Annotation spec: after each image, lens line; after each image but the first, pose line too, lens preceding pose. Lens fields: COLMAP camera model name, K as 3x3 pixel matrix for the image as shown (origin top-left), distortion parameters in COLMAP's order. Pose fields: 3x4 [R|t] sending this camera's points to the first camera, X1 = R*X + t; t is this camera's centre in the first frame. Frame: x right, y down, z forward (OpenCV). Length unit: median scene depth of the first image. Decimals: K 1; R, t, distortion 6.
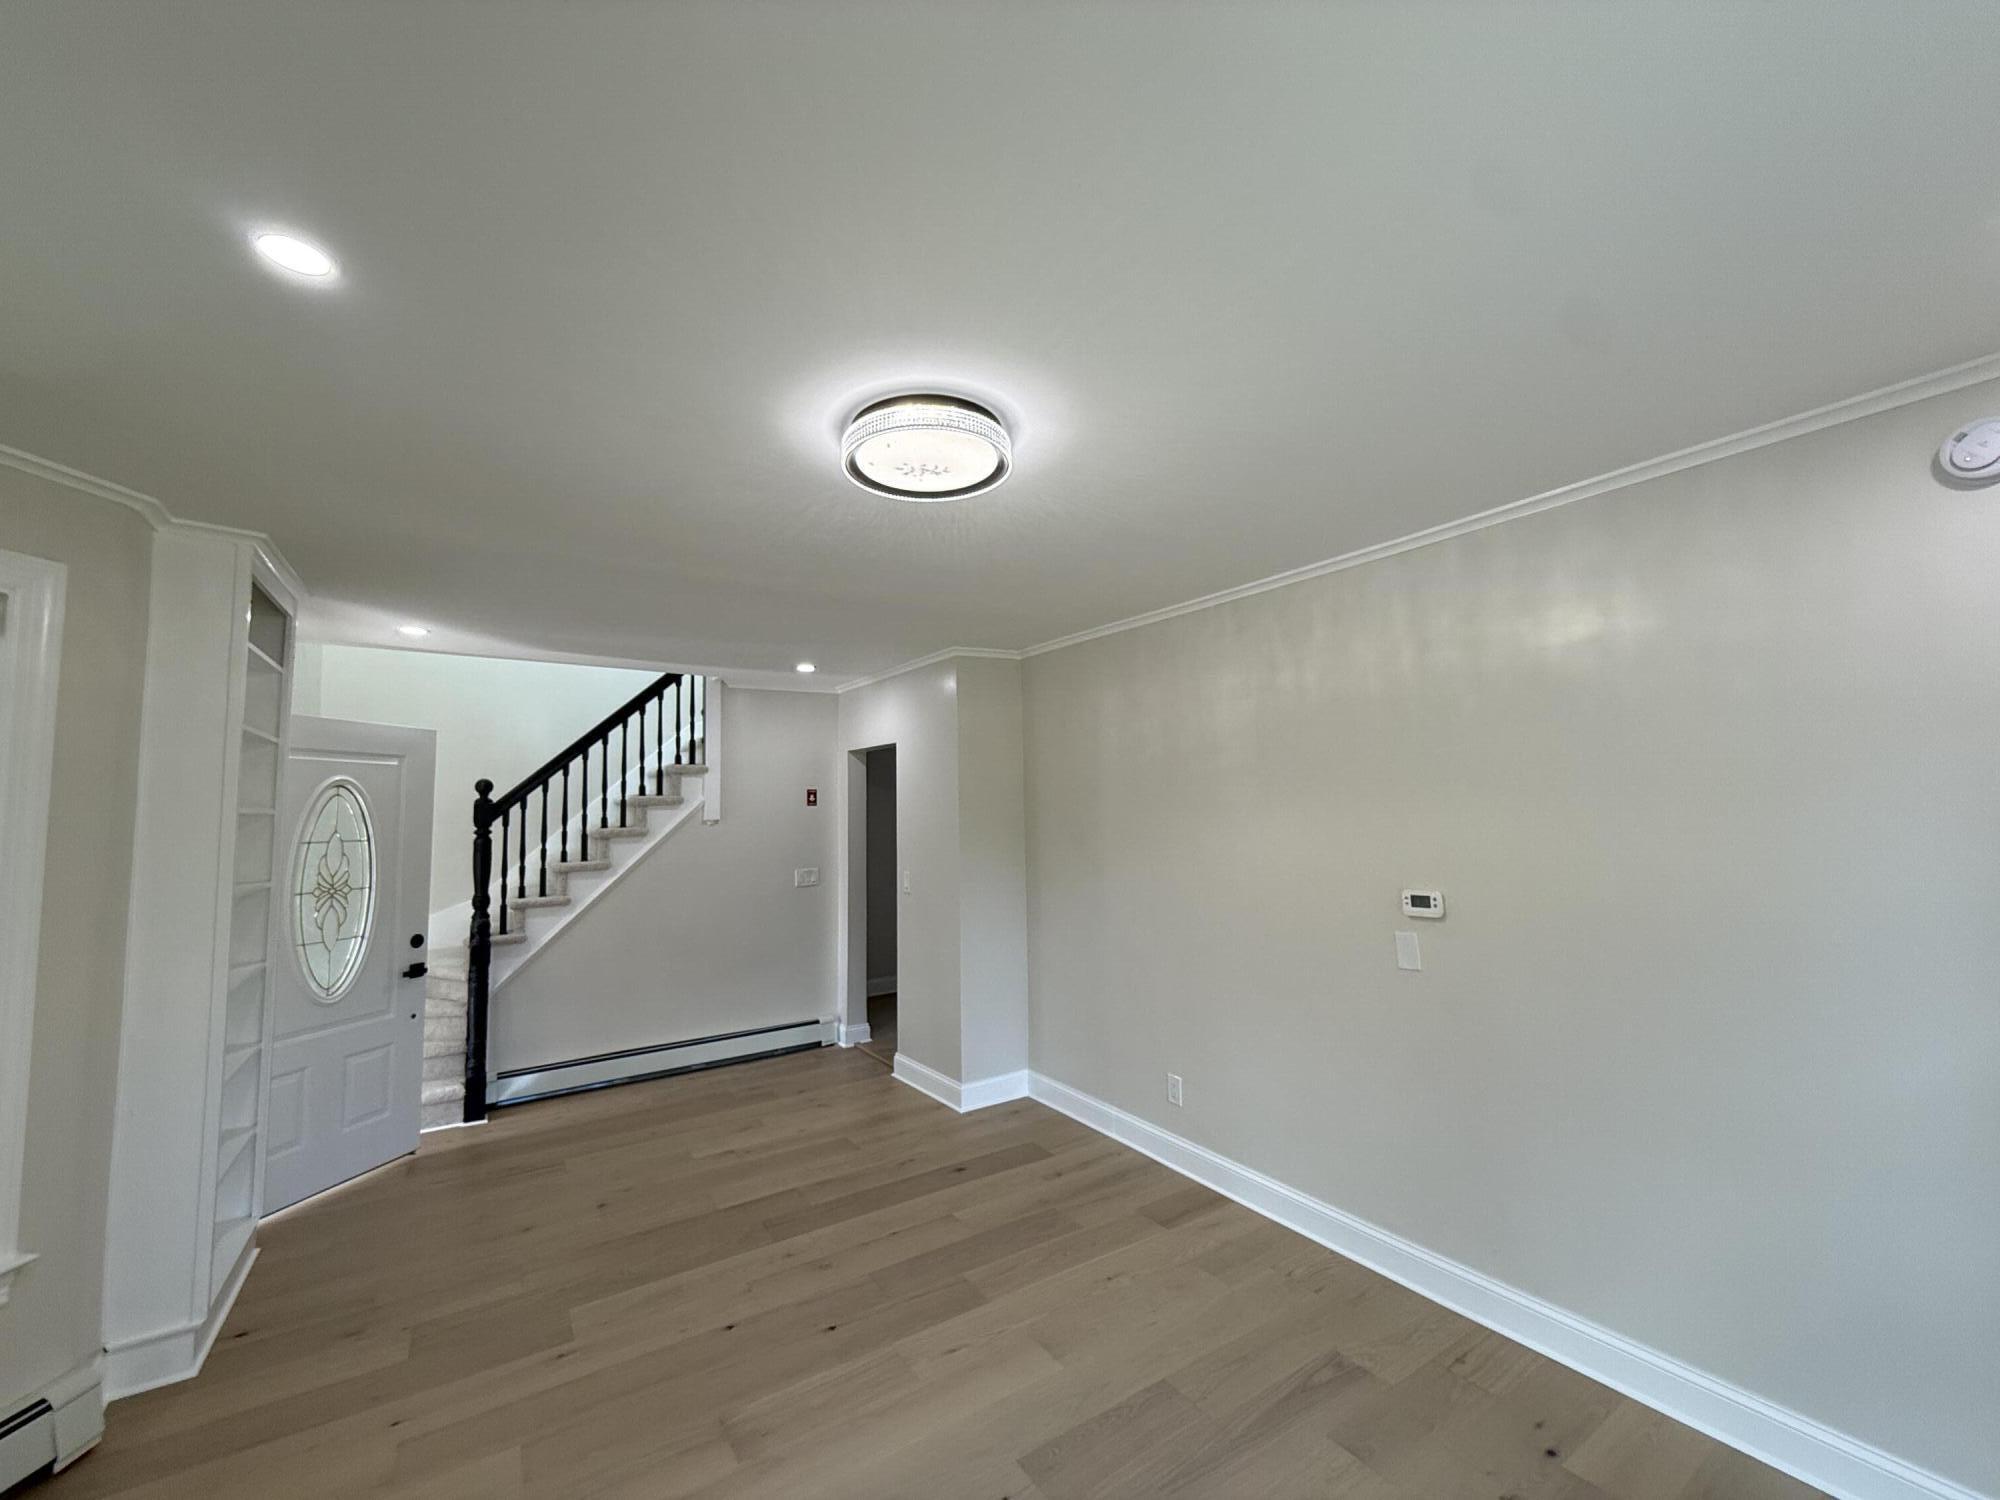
lens RADIAL K [[800.7, 0, 1006.1], [0, 800.7, 752.9], [0, 0, 1]] dist [0.005750, 0.000120]
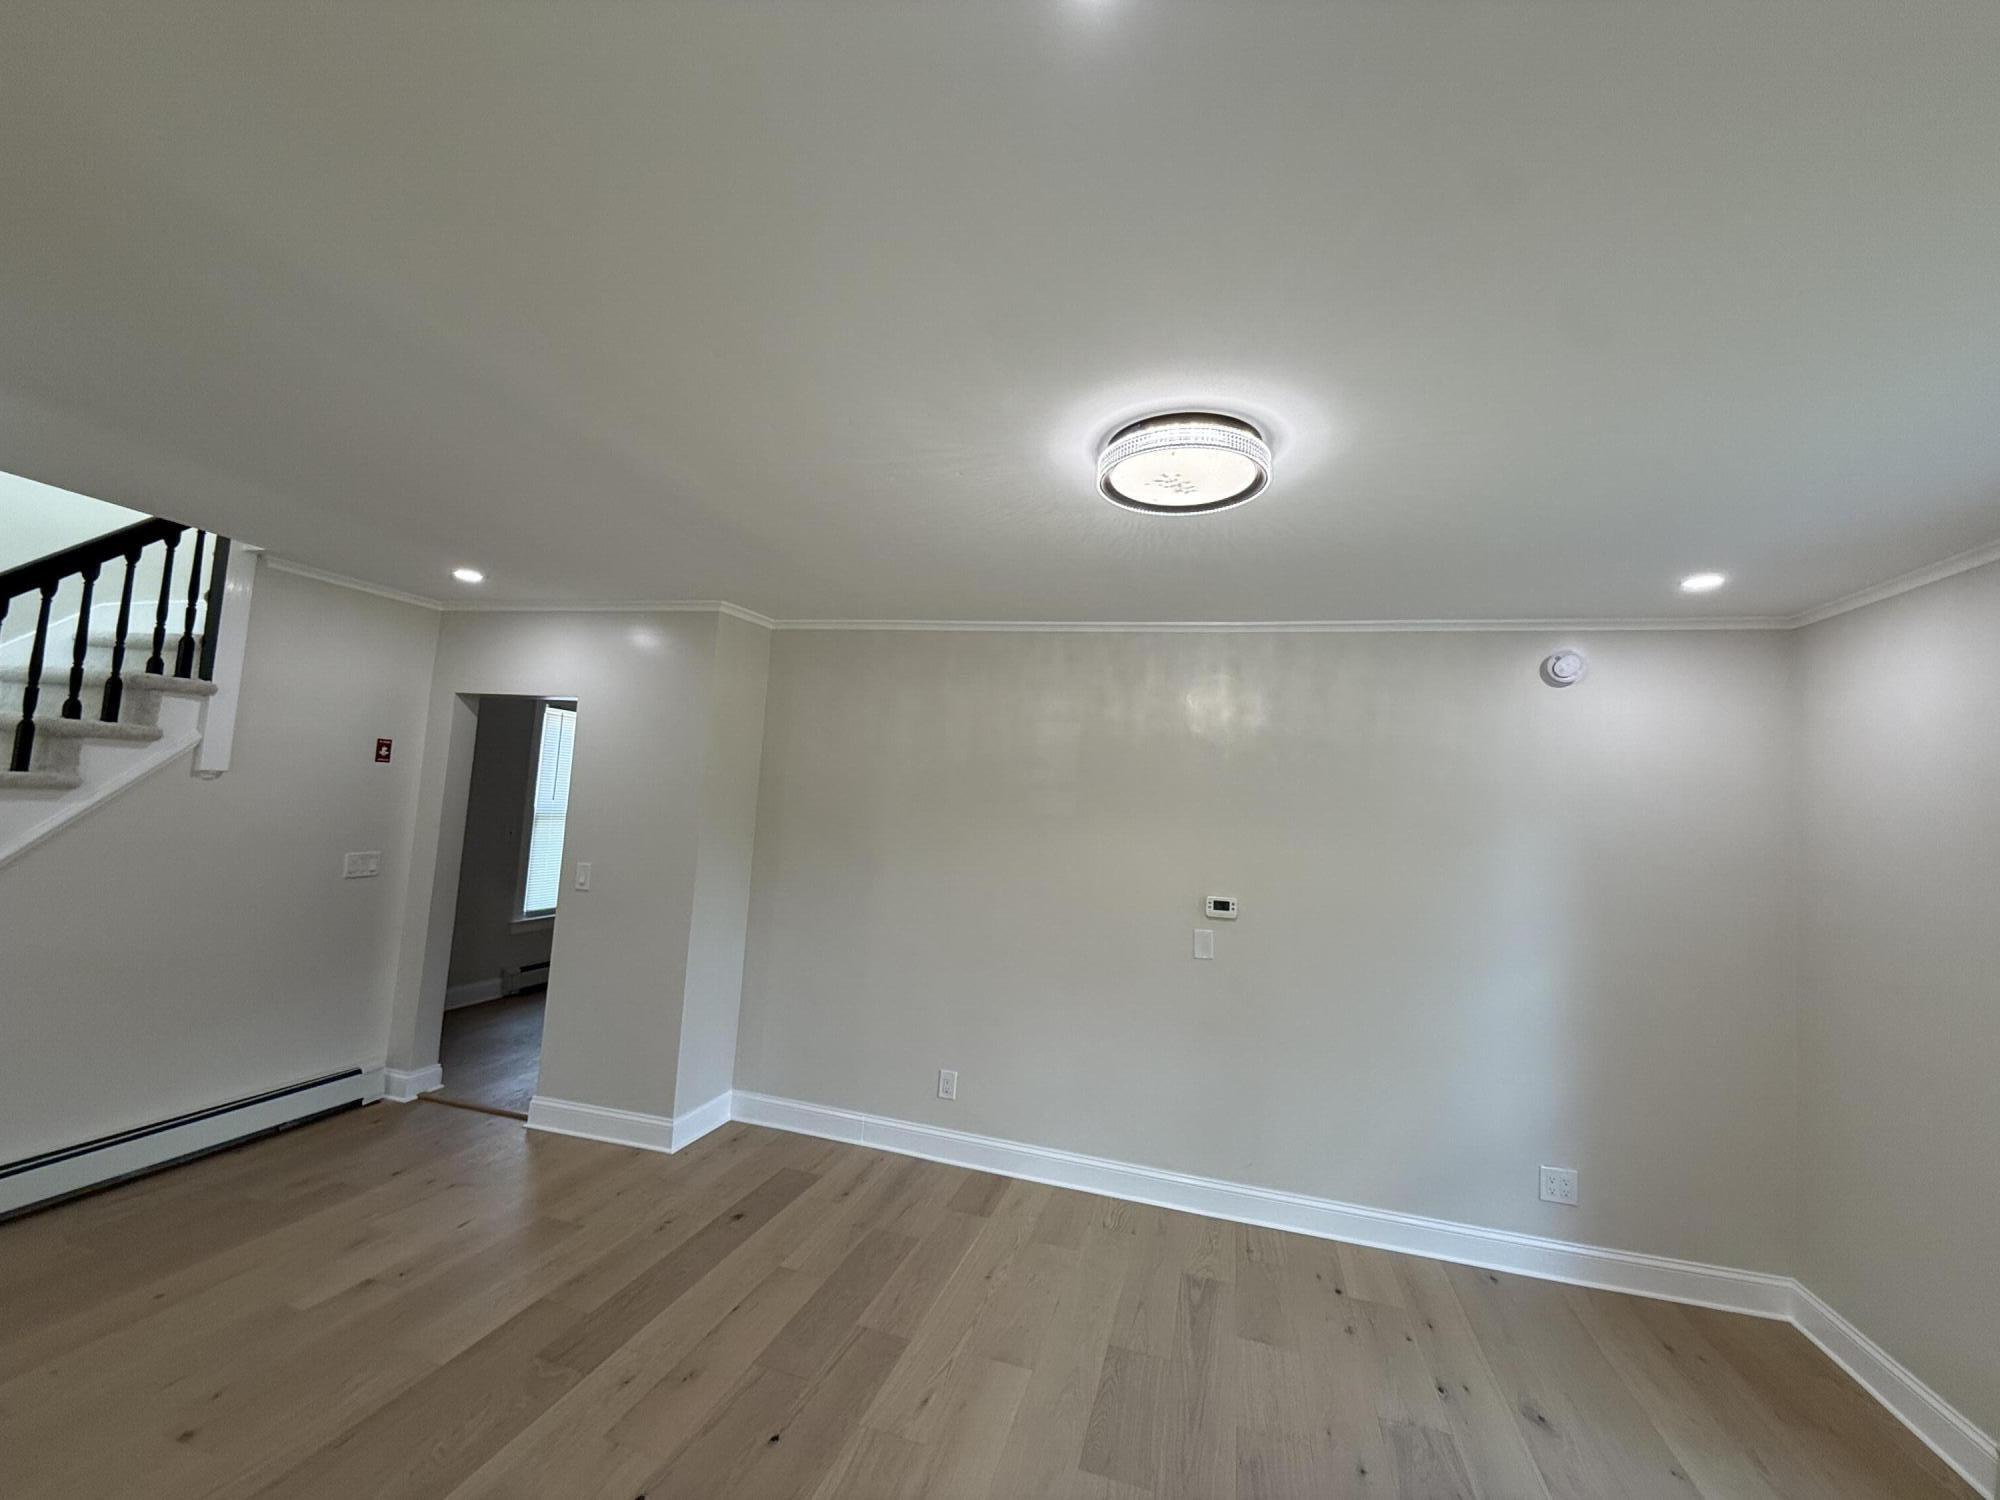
lens RADIAL K [[800.7, 0, 1005.5], [0, 800.7, 751.3], [0, 0, 1]] dist [0.005750, 0.000120]
pose [[0.759004, 0.113173, 0.641174, -0.376275], [-0.123830, 0.991894, -0.028492, 0.012388], [-0.639202, -0.057771, 0.766866, 0.157219]]
